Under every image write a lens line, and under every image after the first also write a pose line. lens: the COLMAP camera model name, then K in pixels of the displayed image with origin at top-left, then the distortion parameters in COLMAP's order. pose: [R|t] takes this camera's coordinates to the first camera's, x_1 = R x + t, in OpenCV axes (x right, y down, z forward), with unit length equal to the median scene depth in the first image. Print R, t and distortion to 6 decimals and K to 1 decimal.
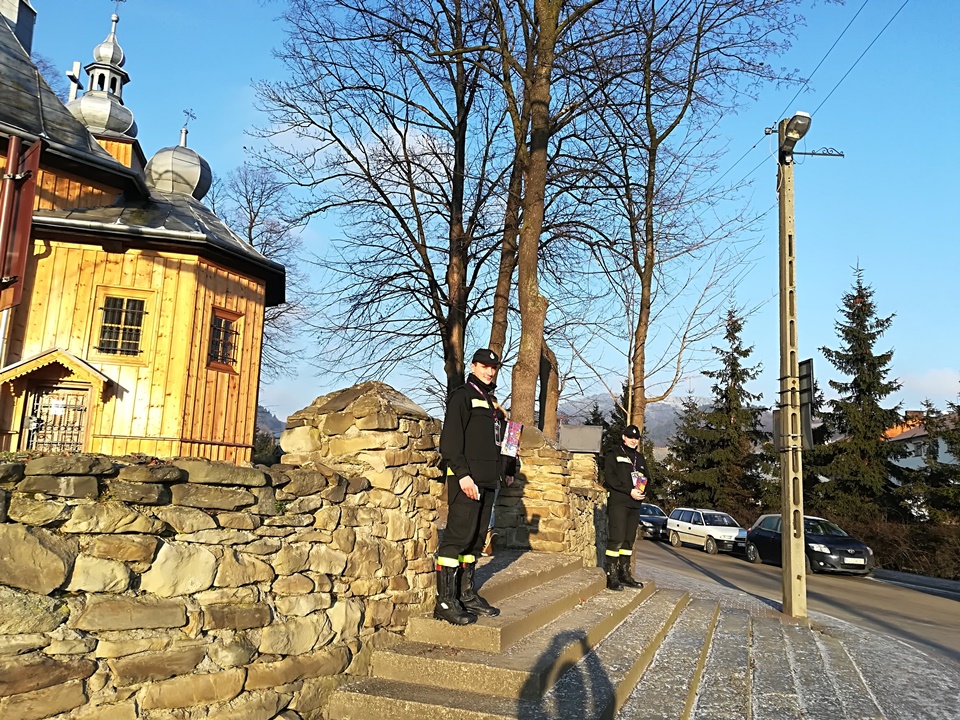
lens RADIAL K [[740.2, 0, 480.0], [0, 740.2, 360.0], [0, 0, 1]] dist [0.064175, -0.088840]
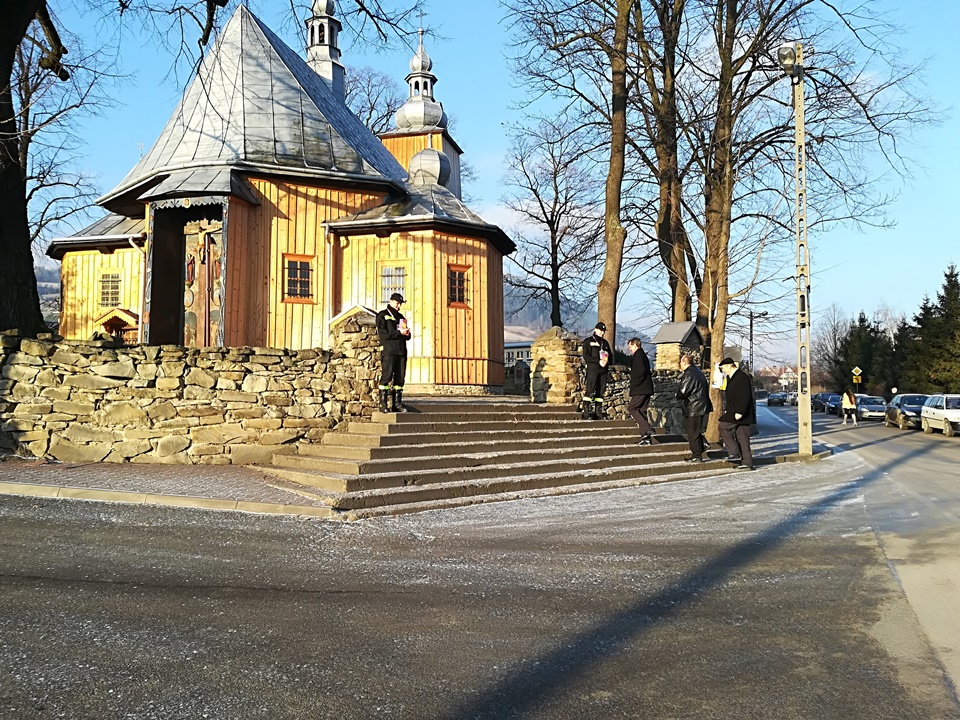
lens RADIAL K [[740.2, 0, 480.0], [0, 740.2, 360.0], [0, 0, 1]] dist [0.064175, -0.088840]
pose [[0.871848, -0.071199, -0.484573, 0.390975], [0.119918, 0.990295, 0.070251, 0.019257], [0.474868, -0.119358, 0.871925, -0.243047]]
